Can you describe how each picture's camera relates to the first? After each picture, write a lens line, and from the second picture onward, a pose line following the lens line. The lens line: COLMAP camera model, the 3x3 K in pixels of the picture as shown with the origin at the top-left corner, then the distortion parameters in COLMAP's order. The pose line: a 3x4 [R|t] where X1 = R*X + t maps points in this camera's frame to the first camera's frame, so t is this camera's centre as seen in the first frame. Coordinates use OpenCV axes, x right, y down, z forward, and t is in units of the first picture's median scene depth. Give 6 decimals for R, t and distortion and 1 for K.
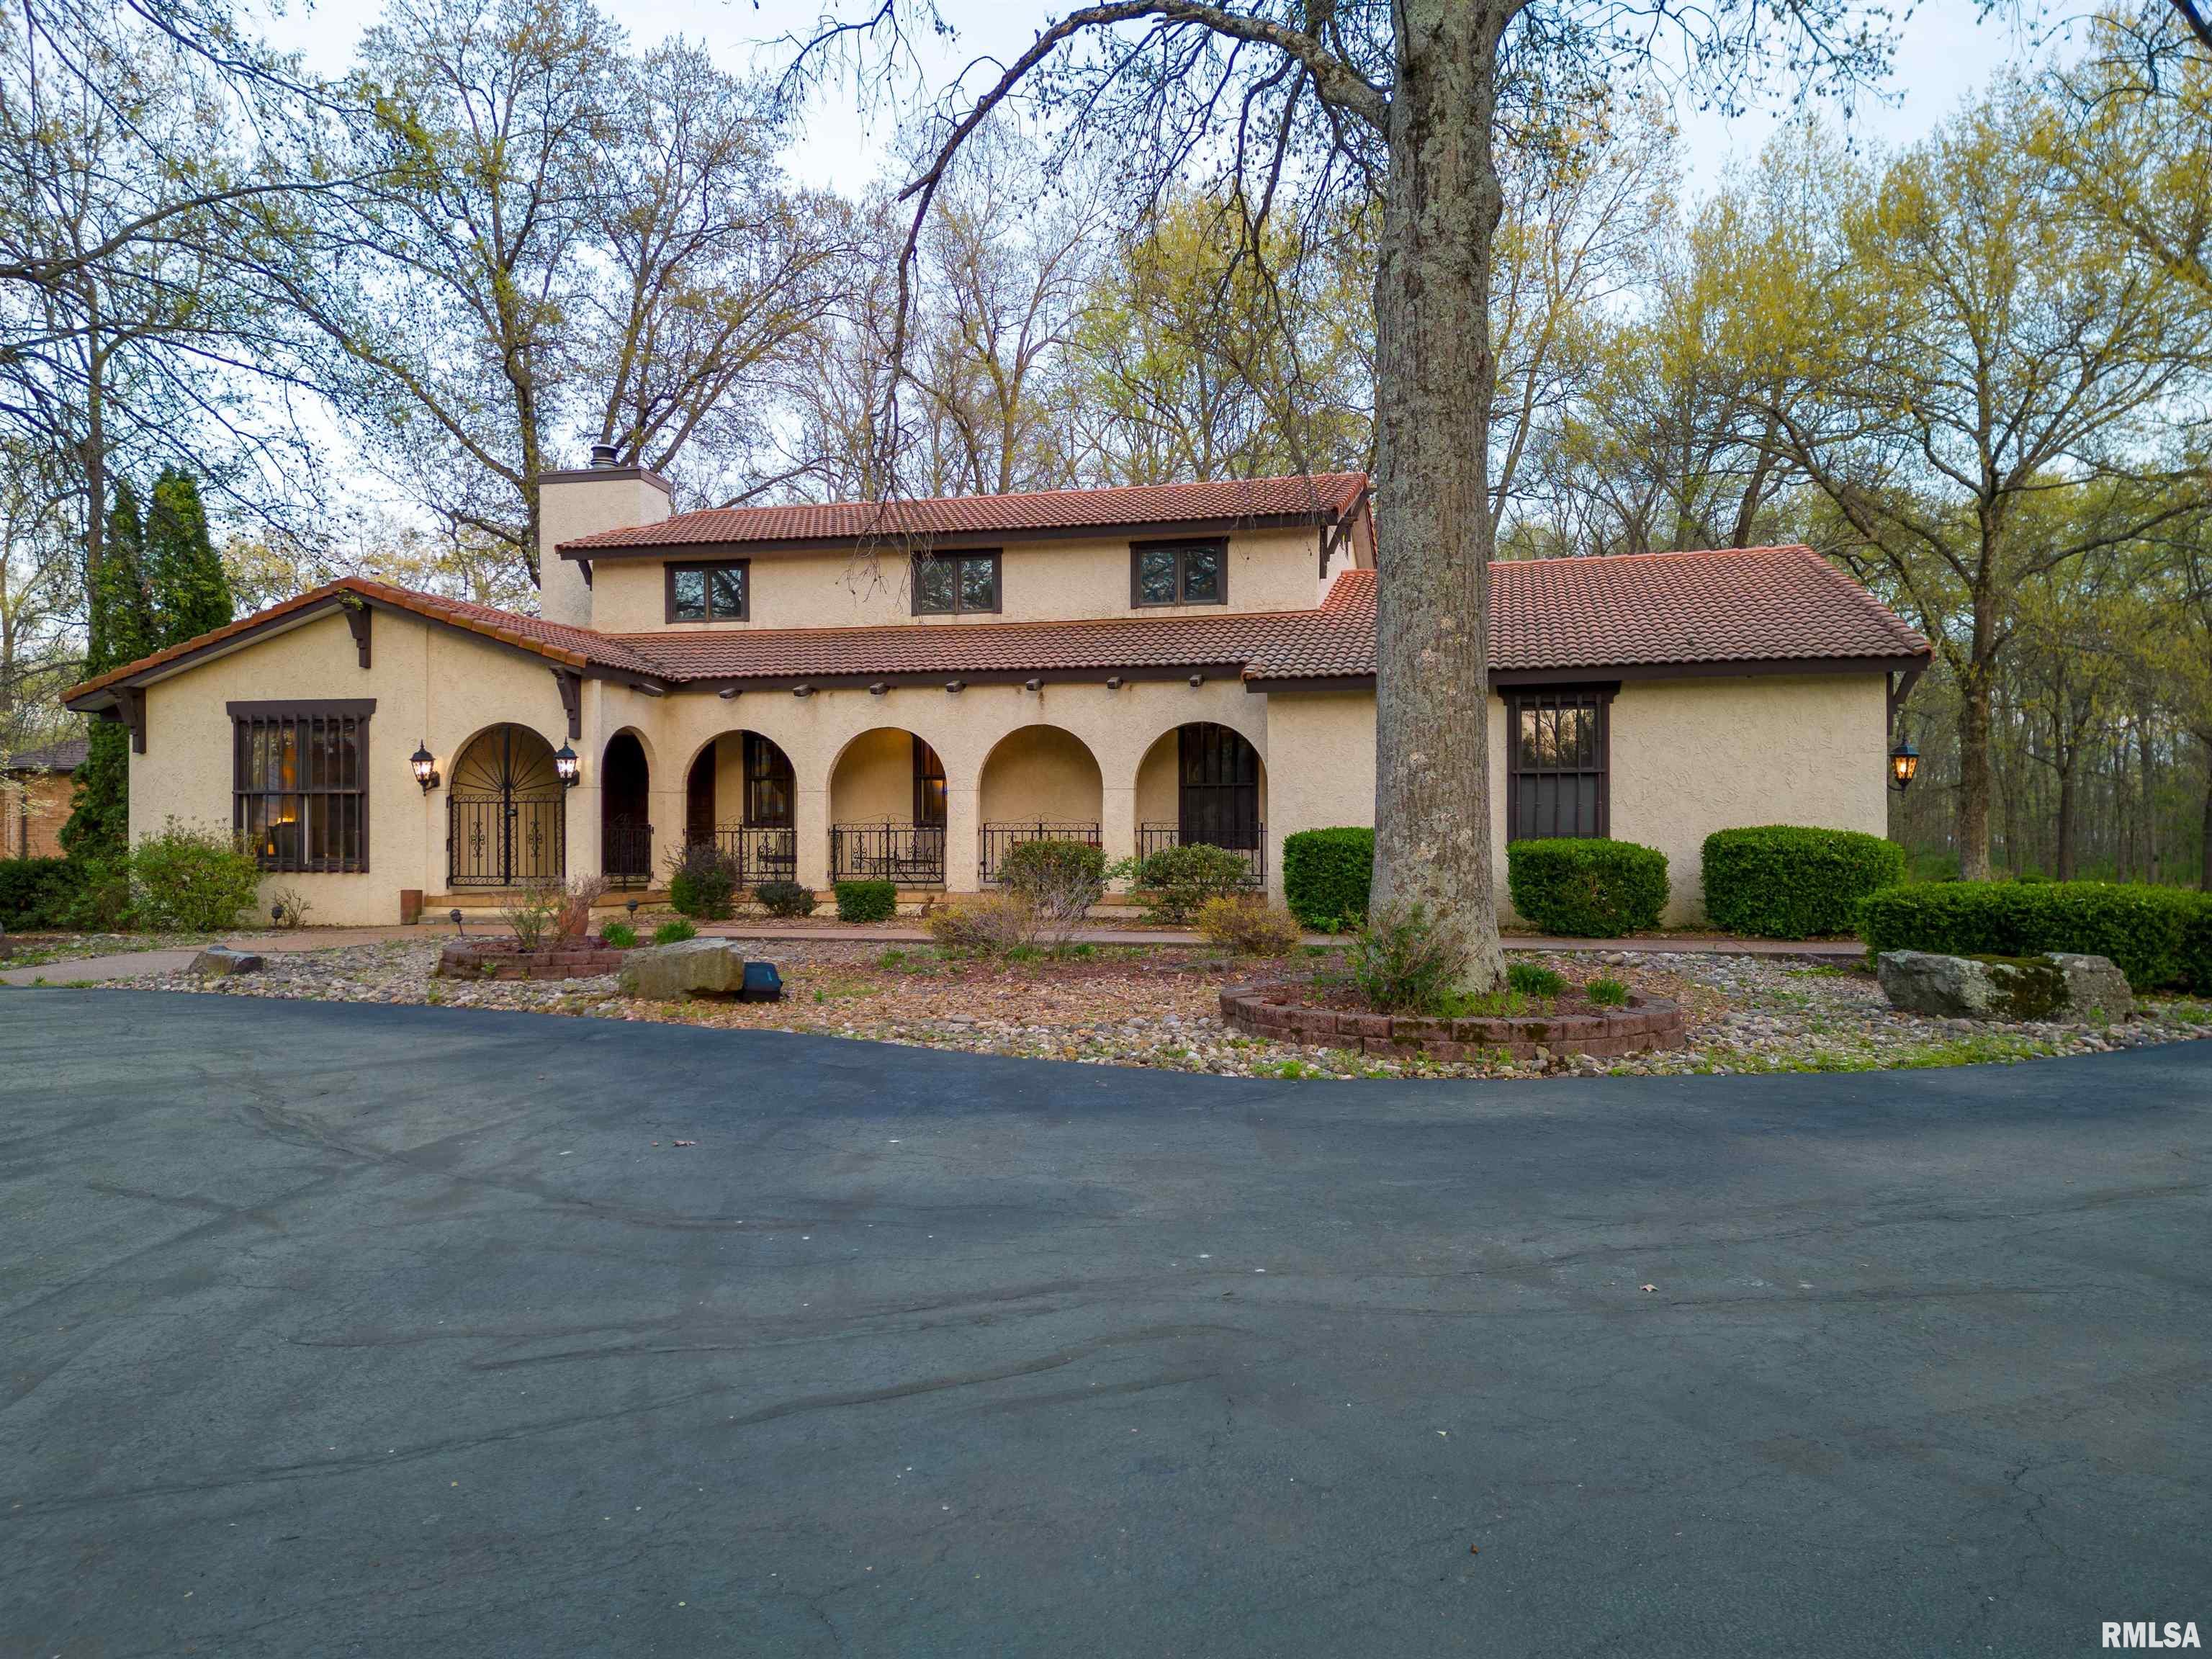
lens RADIAL K [[1539.5, 0, 1106.0], [0, 1539.5, 829.5], [0, 0, 1]] dist [0.083700, -0.081571]
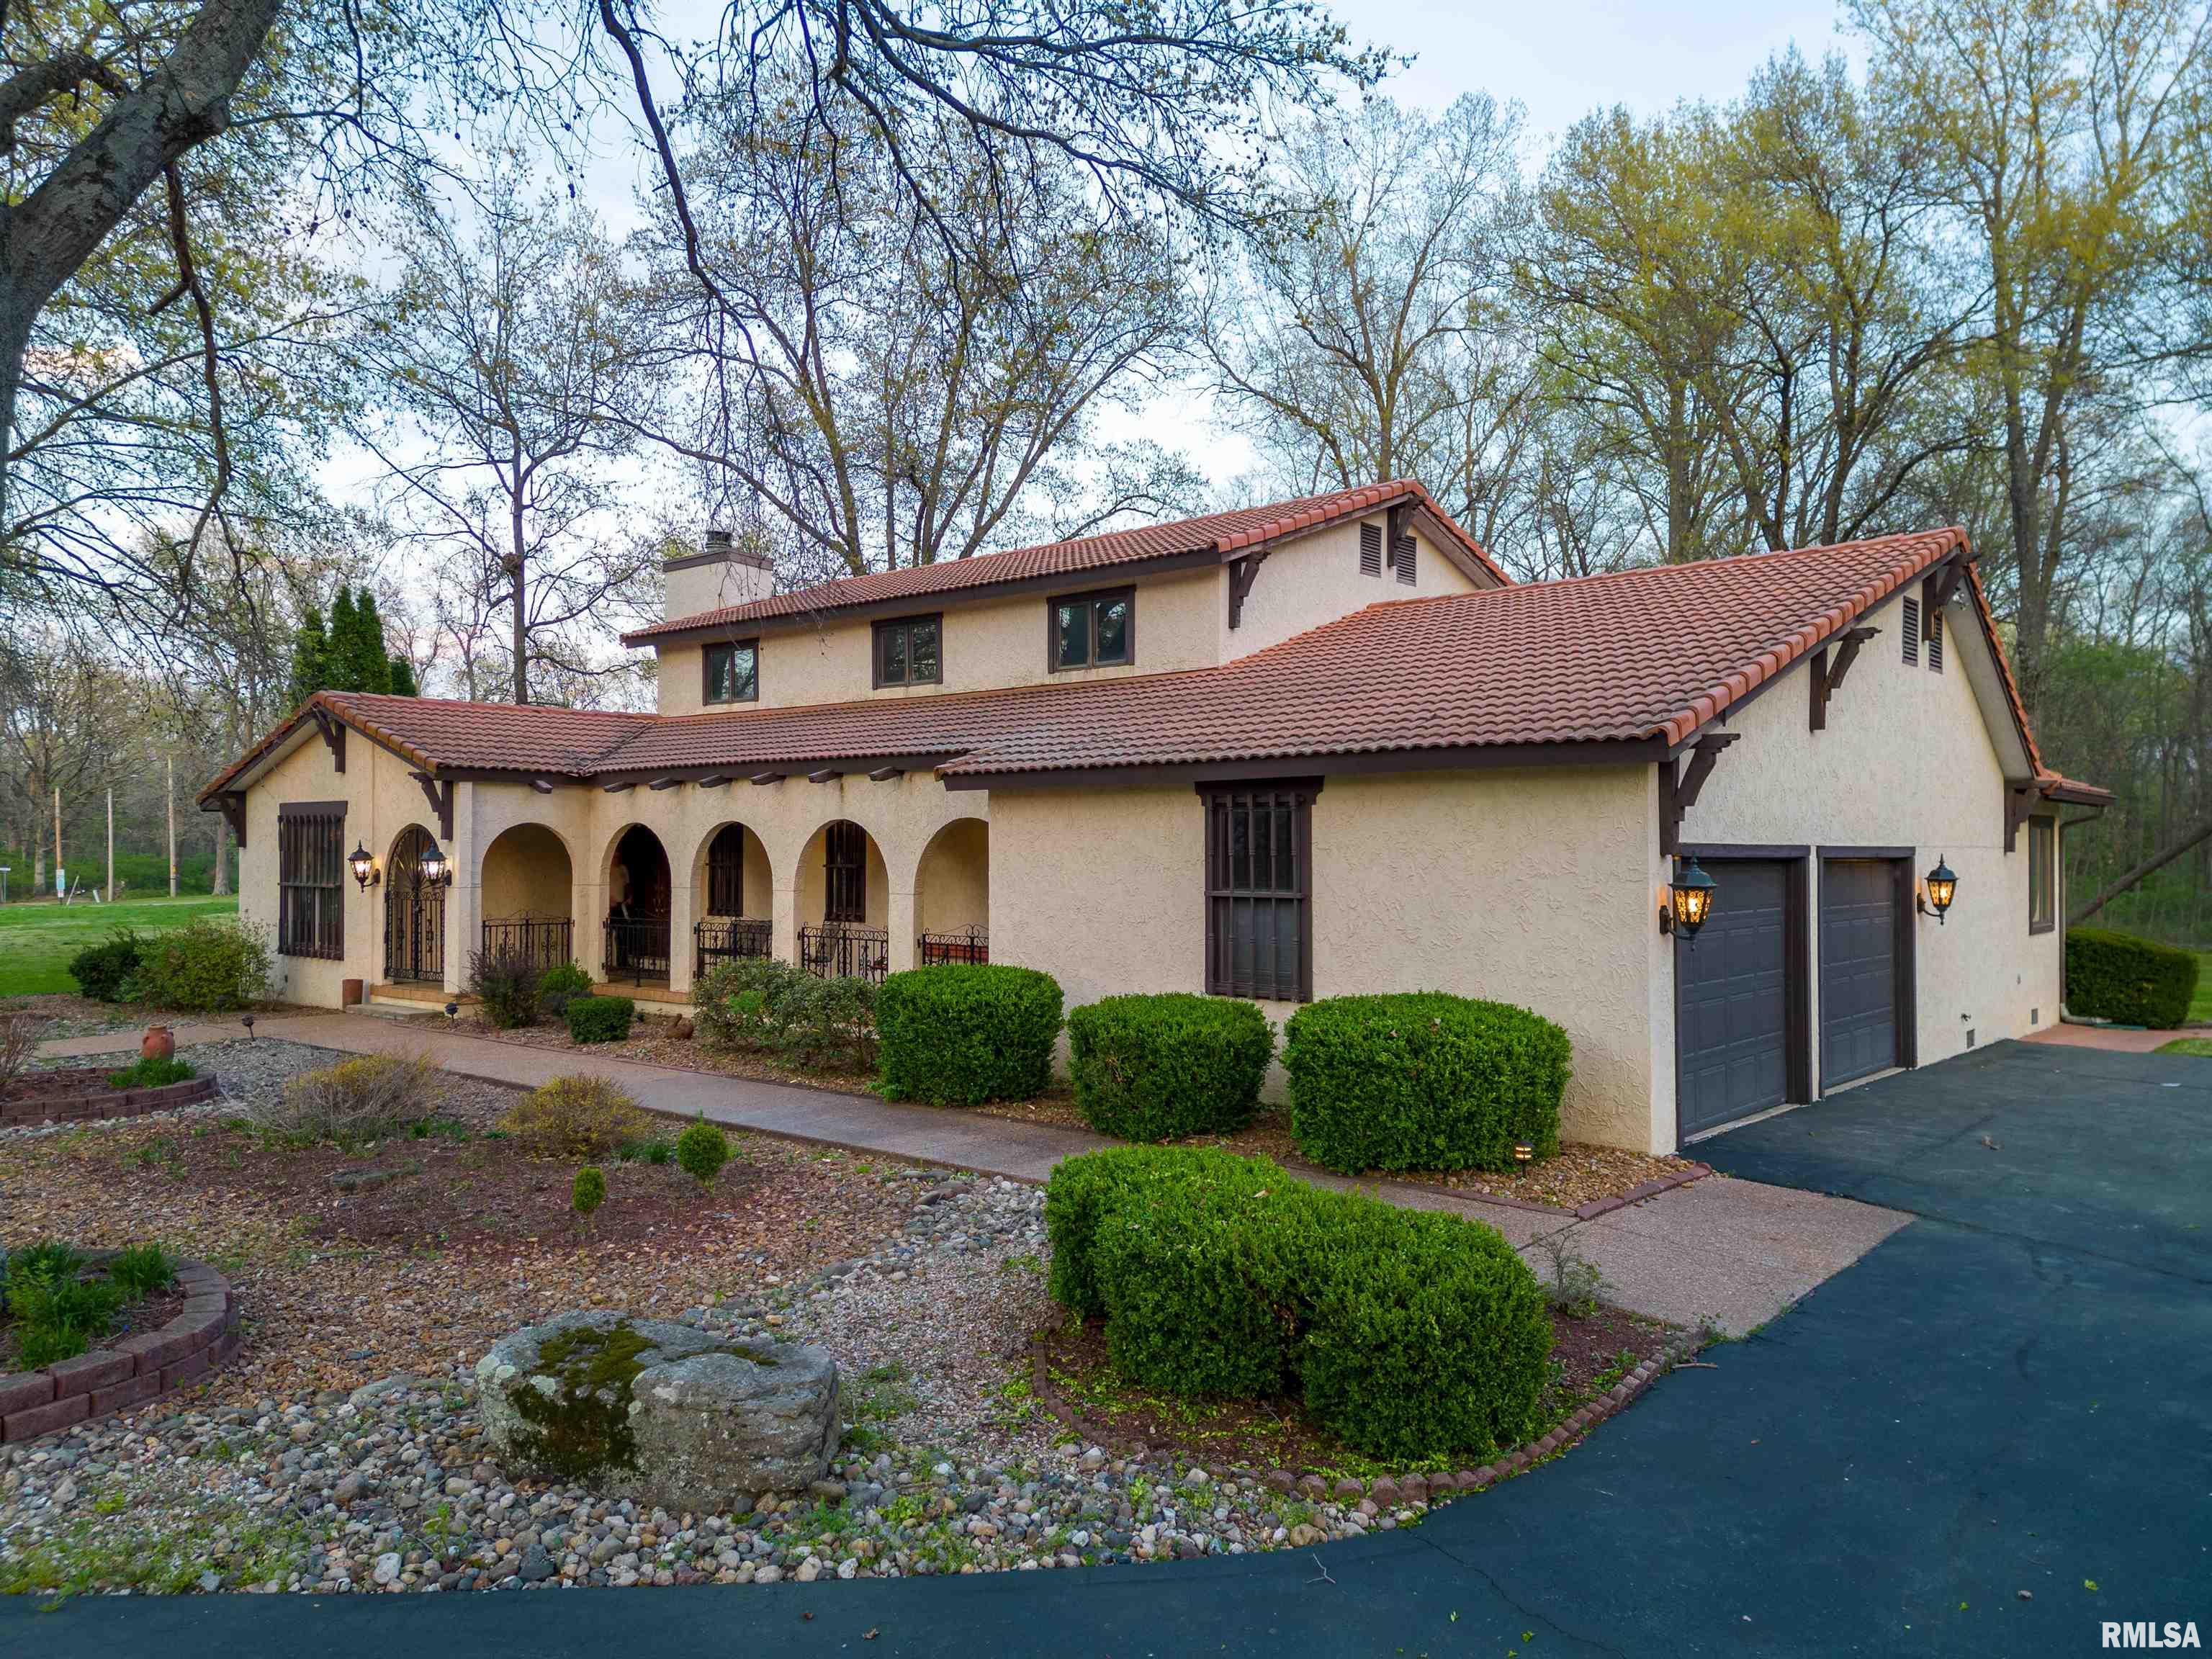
lens RADIAL K [[1539.5, 0, 1106.0], [0, 1539.5, 829.5], [0, 0, 1]] dist [0.083700, -0.081571]
pose [[0.893515, -0.003862, -0.449017, 0.498506], [0.002854, 0.999992, -0.002921, -0.059325], [0.449025, 0.001329, 0.893518, 0.266323]]
